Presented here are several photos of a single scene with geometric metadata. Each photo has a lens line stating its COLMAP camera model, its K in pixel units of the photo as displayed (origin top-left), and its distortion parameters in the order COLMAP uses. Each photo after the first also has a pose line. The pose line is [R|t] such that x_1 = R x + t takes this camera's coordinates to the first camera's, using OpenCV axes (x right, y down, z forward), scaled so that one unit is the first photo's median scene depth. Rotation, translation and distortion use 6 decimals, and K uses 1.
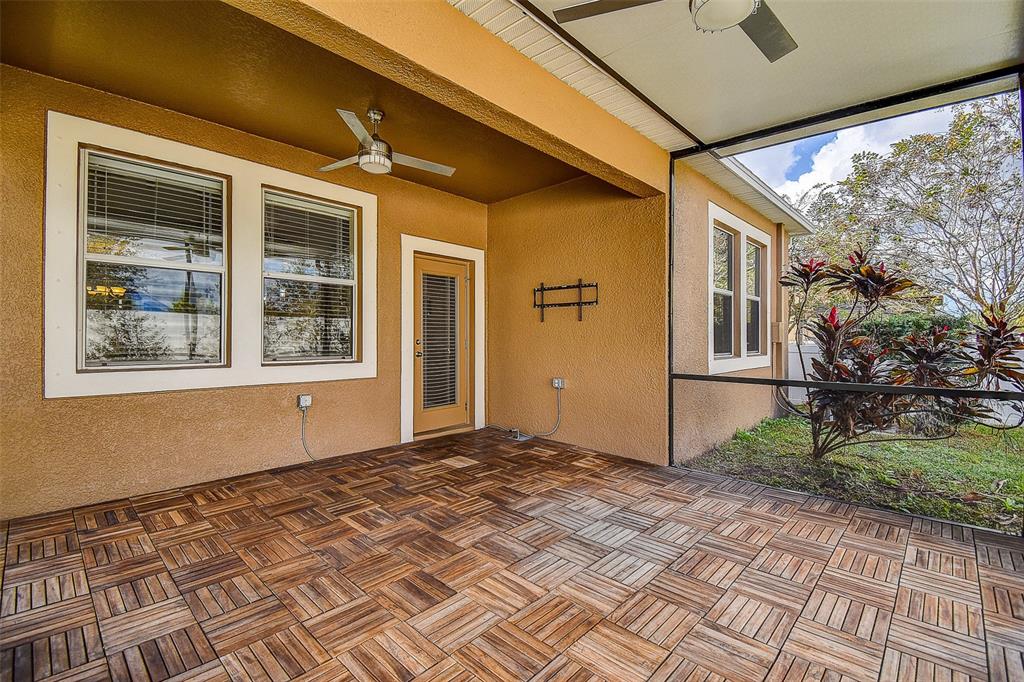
lens RADIAL K [[466.9, 0, 510.3], [0, 466.9, 338.3], [0, 0, 1]] dist [0.021493, -0.017003]
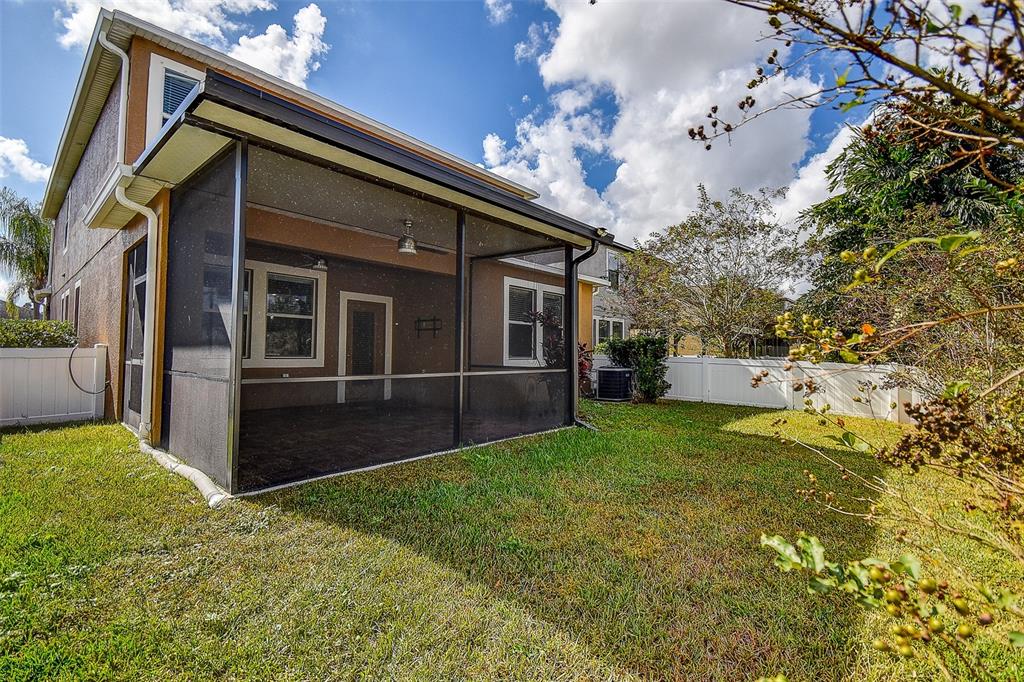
lens RADIAL K [[466.9, 0, 513.5], [0, 466.9, 339.8], [0, 0, 1]] dist [0.021493, -0.017003]
pose [[0.999205, 0.007195, 0.039219, 0.382637], [-0.005869, 0.999411, -0.033825, 0.030480], [-0.039439, 0.033568, 0.998658, -0.880549]]
